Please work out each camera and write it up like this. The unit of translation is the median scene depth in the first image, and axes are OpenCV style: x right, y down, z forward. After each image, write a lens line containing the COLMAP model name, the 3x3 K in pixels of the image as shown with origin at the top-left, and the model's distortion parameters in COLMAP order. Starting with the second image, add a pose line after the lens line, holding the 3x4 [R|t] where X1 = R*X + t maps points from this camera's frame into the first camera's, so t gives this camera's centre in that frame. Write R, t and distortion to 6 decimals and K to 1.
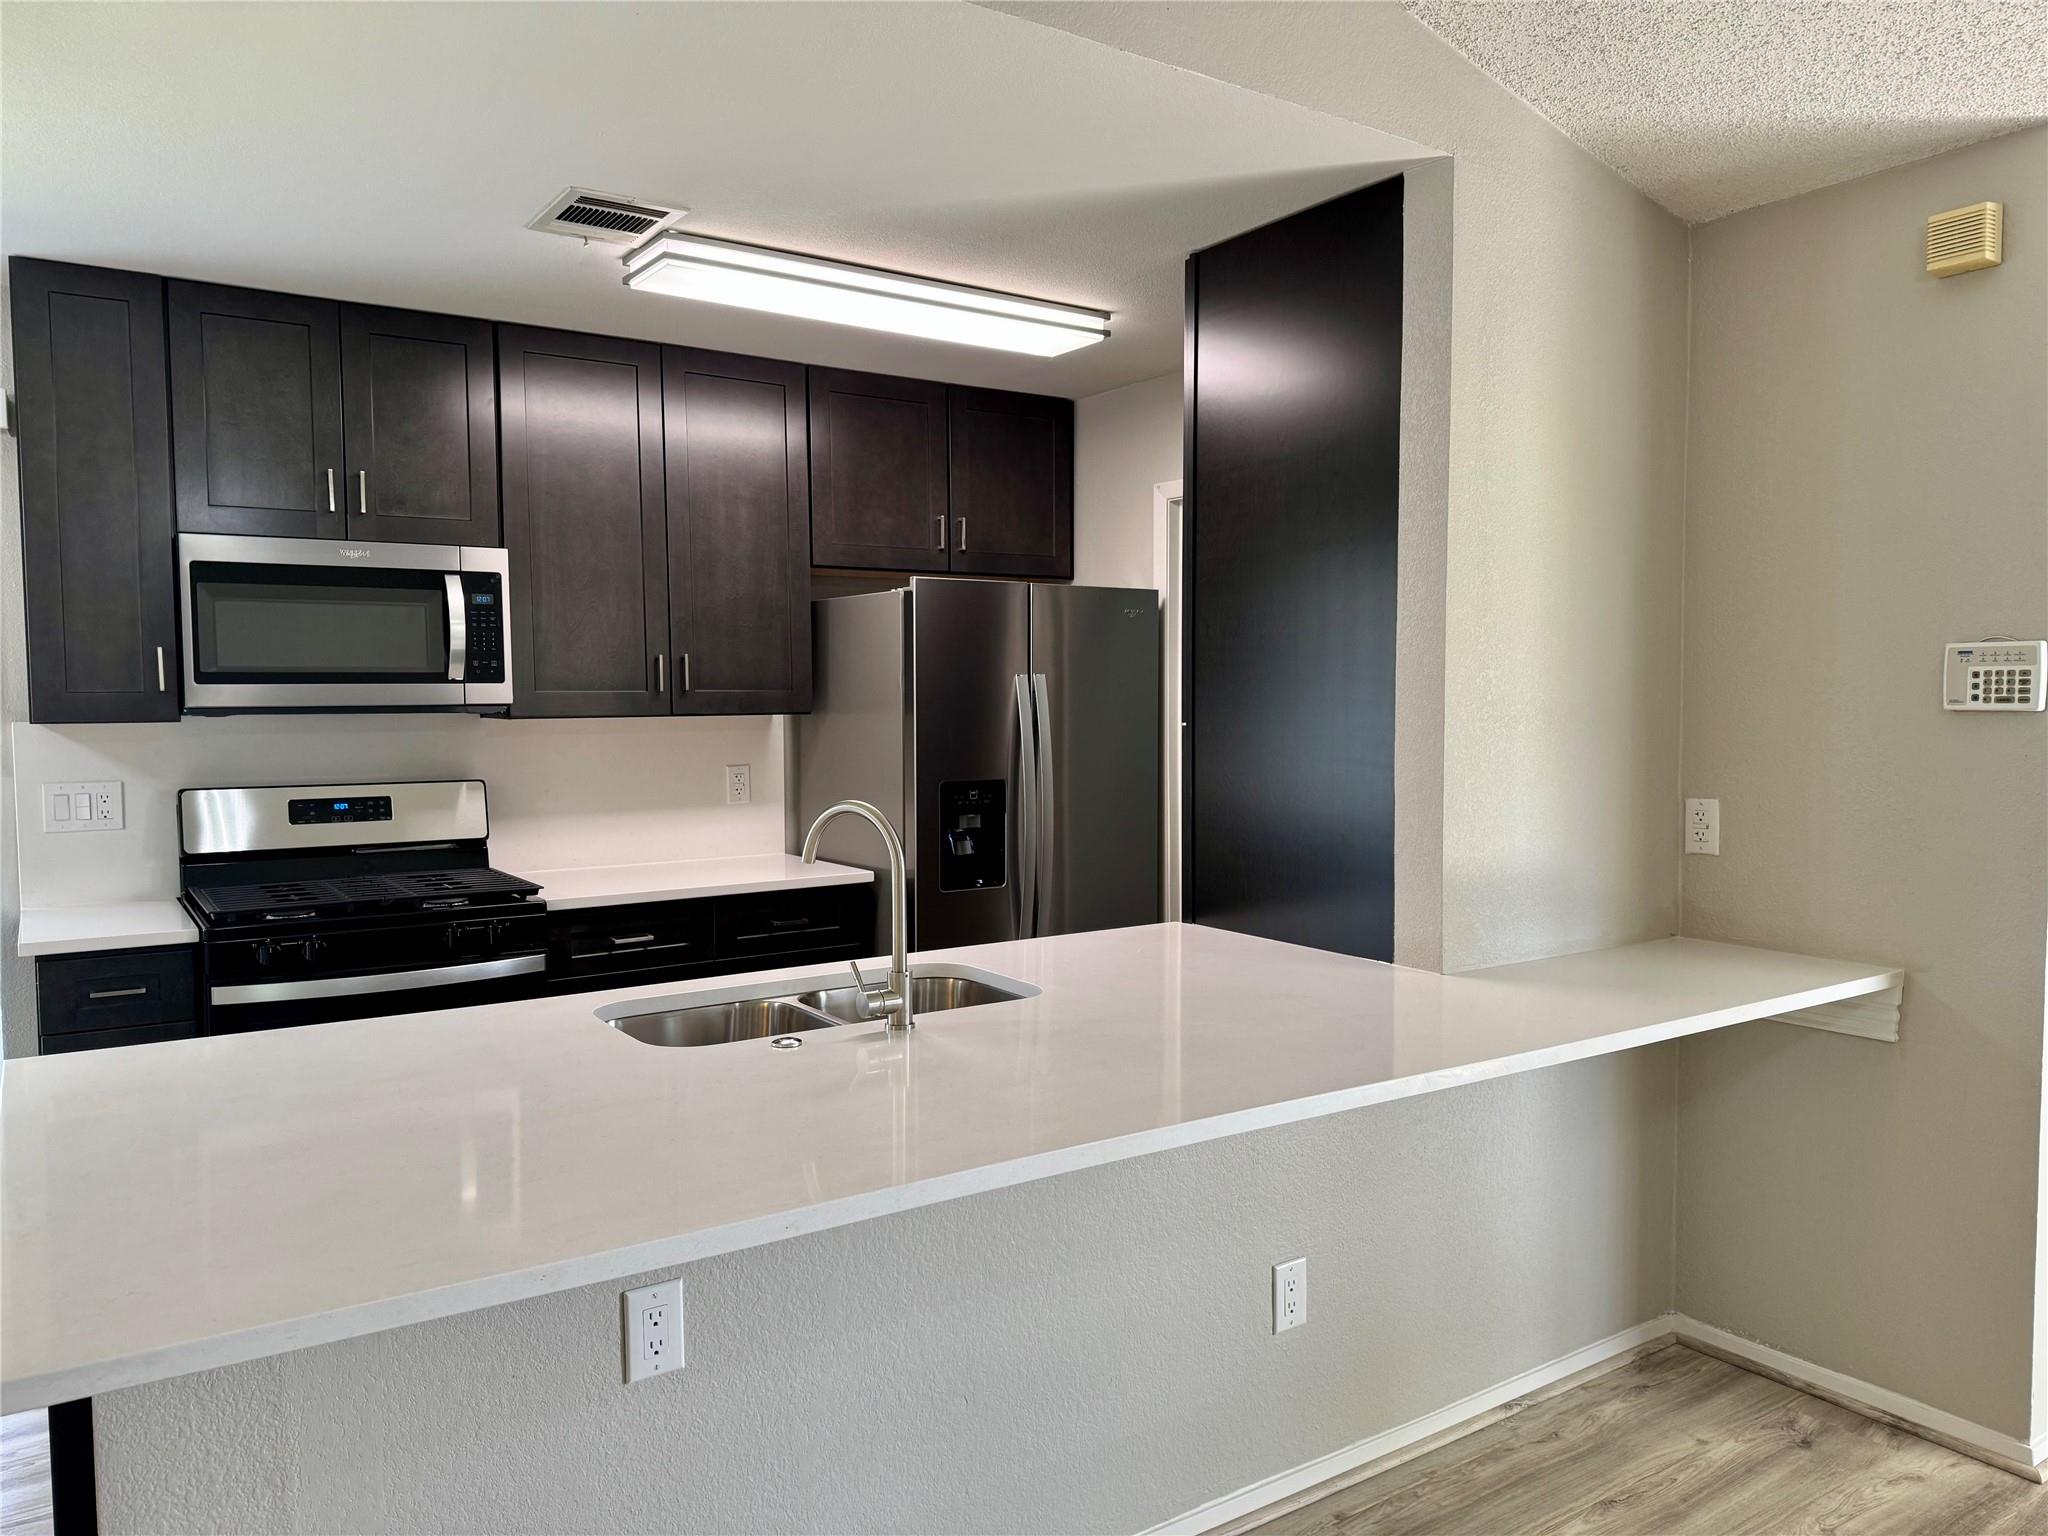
lens RADIAL K [[1436.0, 0, 1029.0], [0, 1436.0, 769.6], [0, 0, 1]] dist [0.050362, -0.057258]
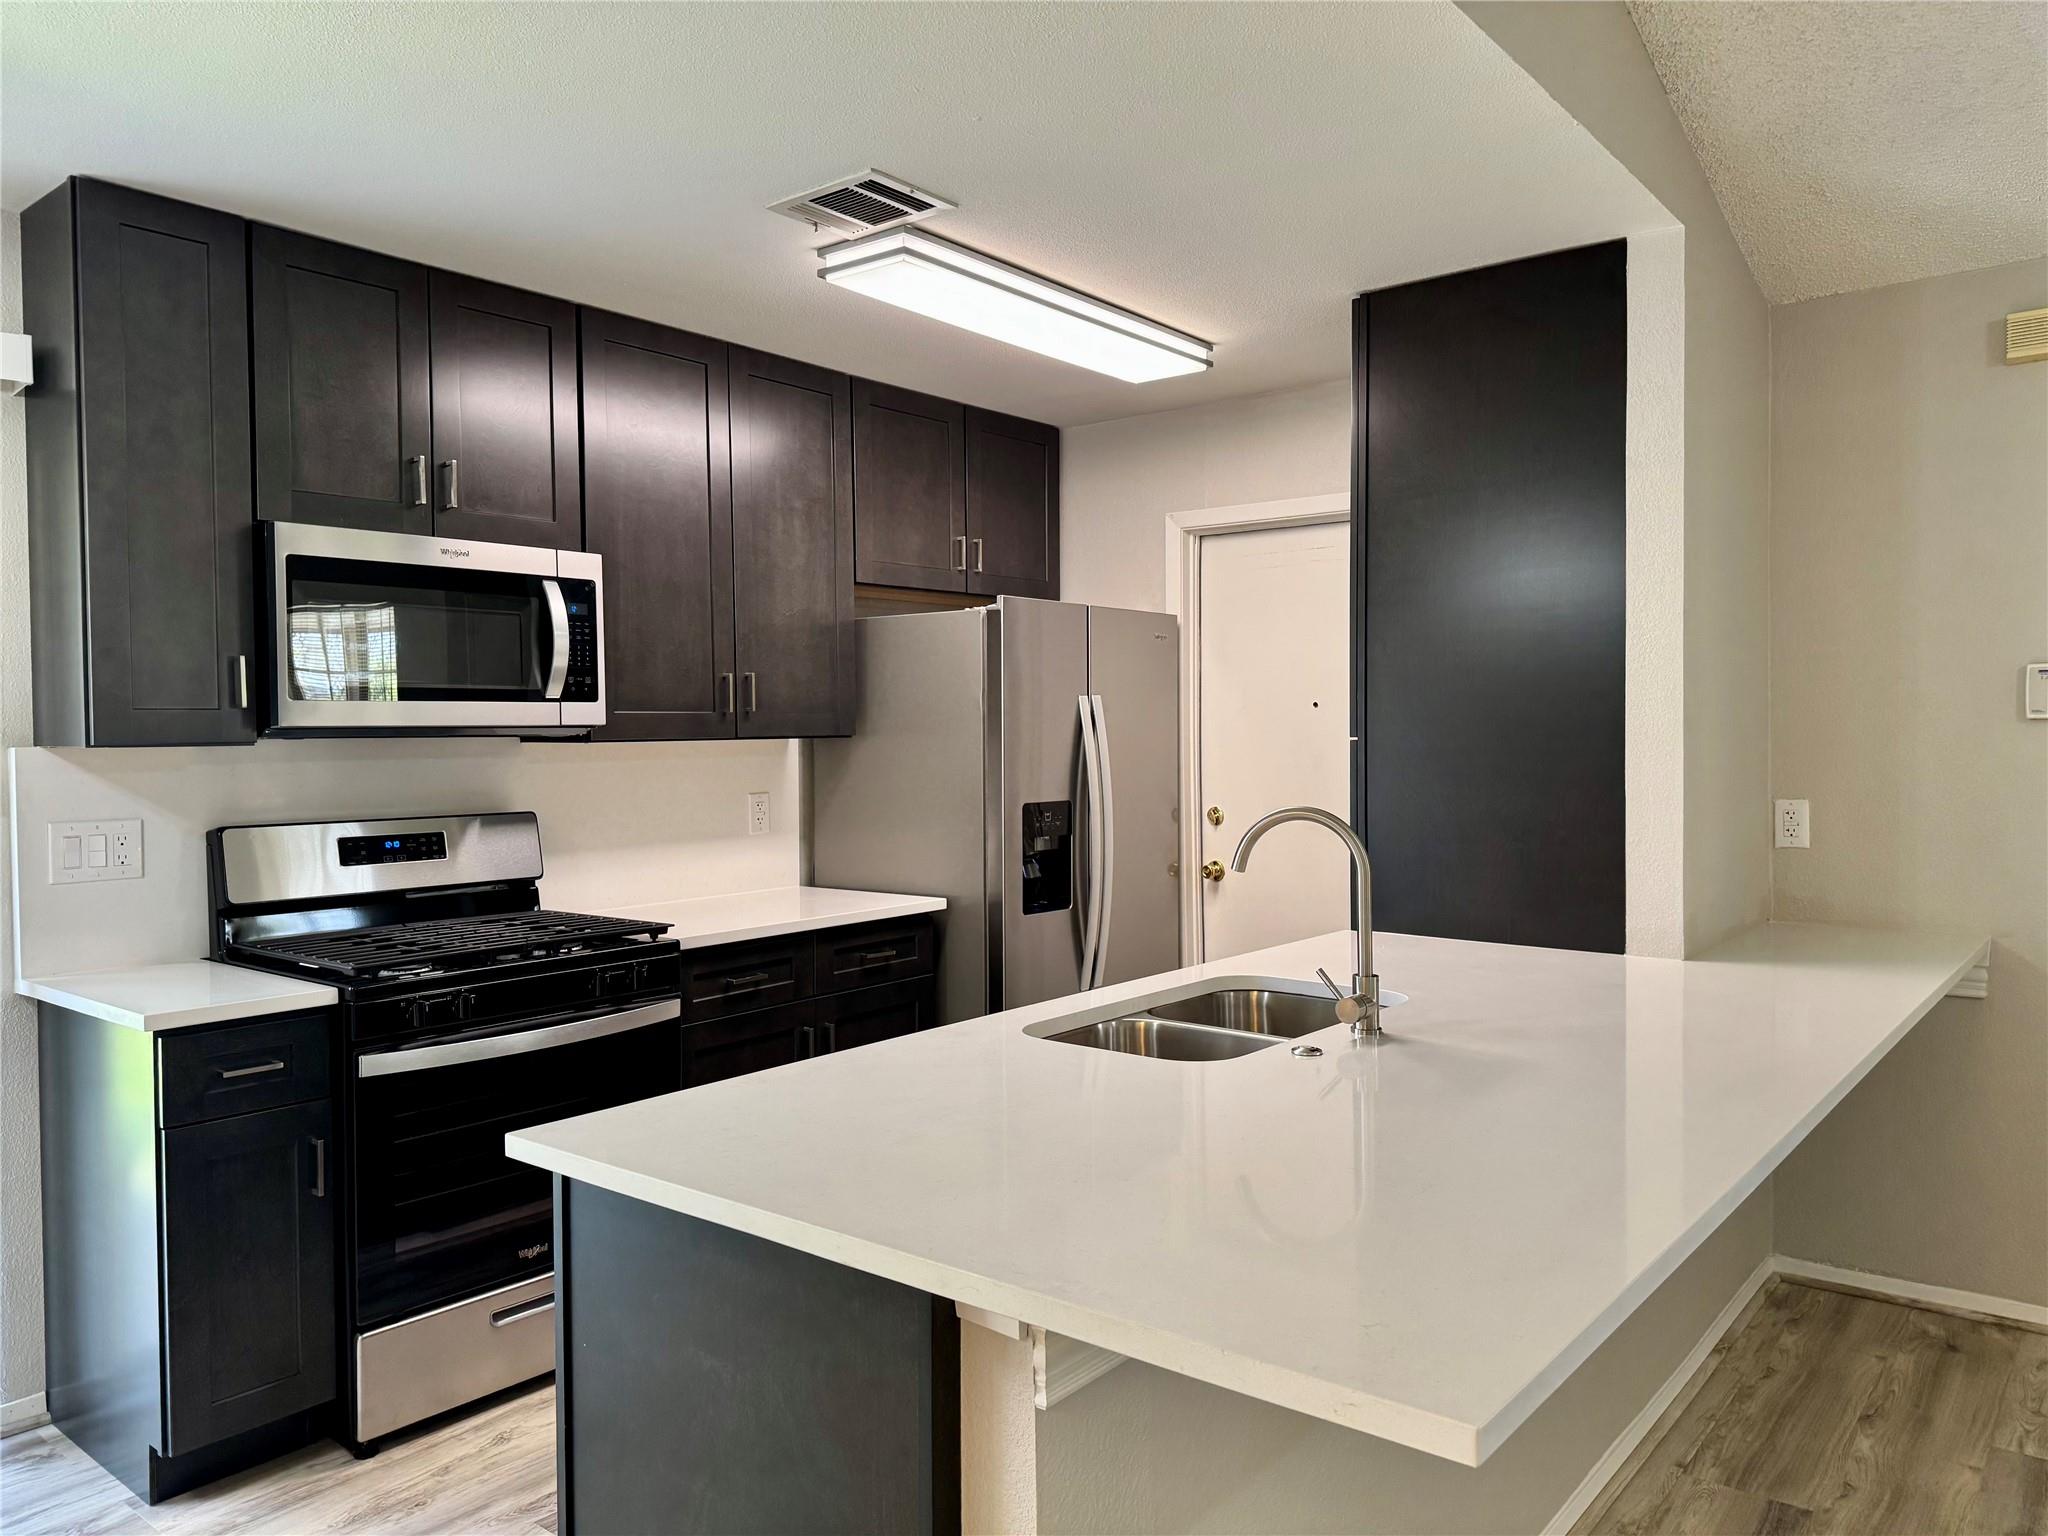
lens RADIAL K [[1436.0, 0, 1025.7], [0, 1436.0, 763.1], [0, 0, 1]] dist [0.050362, -0.057258]
pose [[0.956662, -0.011026, 0.290992, -0.384502], [0.020625, 0.999339, -0.029943, 0.011129], [-0.290469, 0.034647, 0.956257, 0.064096]]
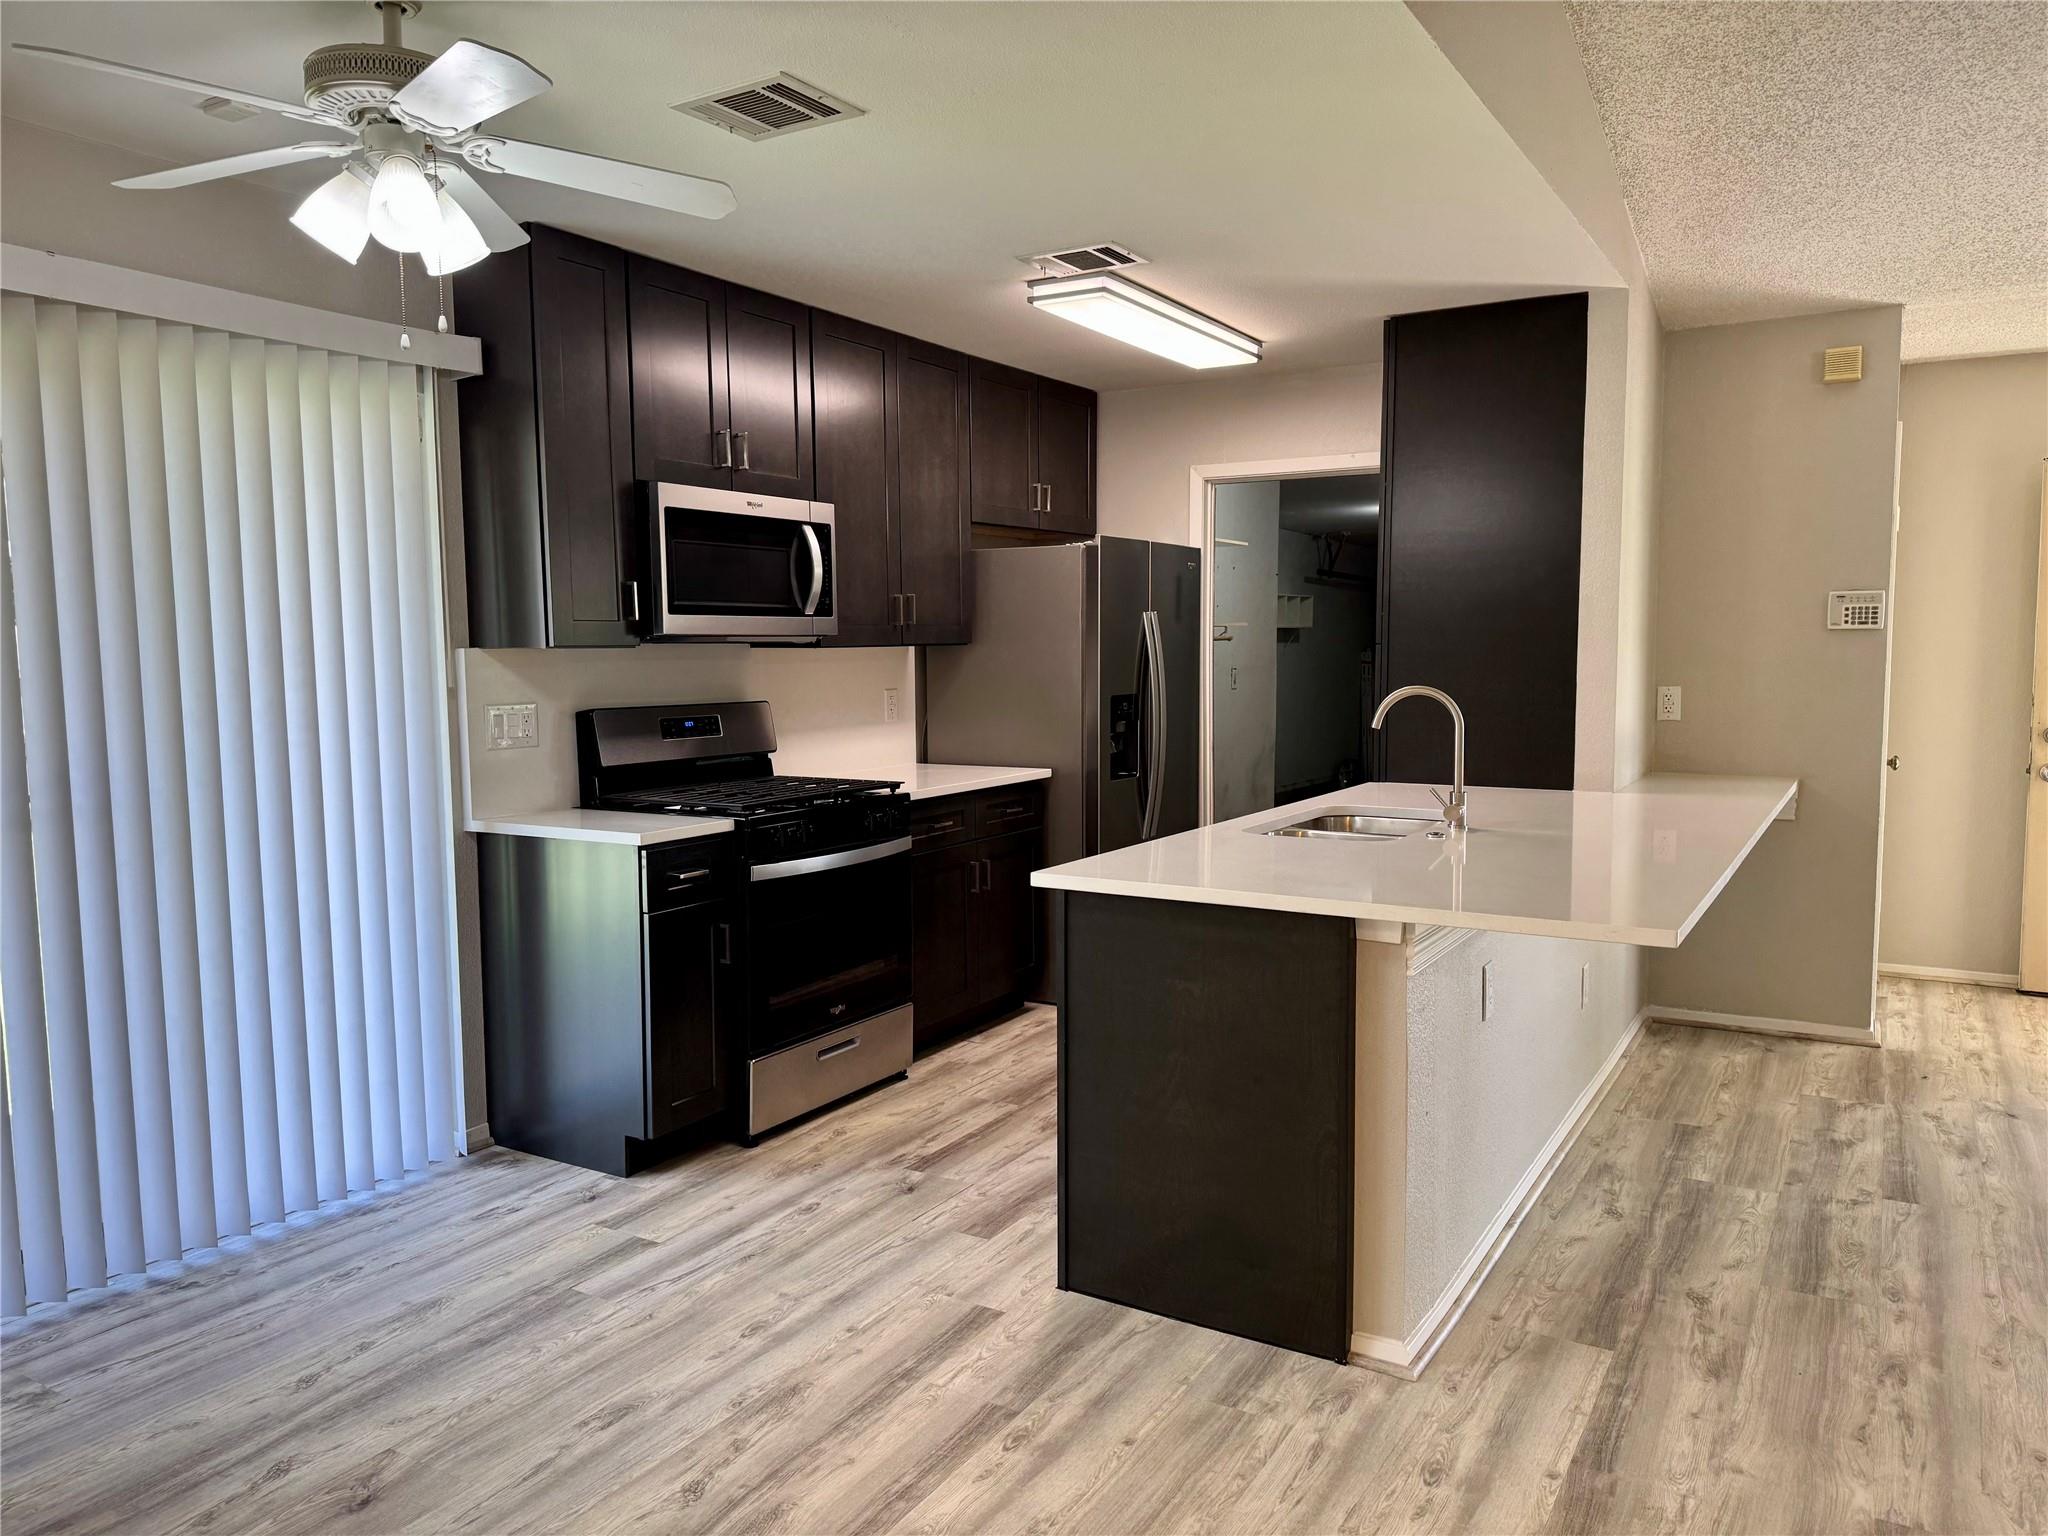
lens RADIAL K [[1436.0, 0, 1027.4], [0, 1436.0, 774.7], [0, 0, 1]] dist [0.050362, -0.057258]
pose [[0.907964, -0.041824, 0.416956, -0.745908], [0.027830, 0.998828, 0.039587, 0.029177], [-0.418124, -0.024339, 0.908064, -0.153626]]
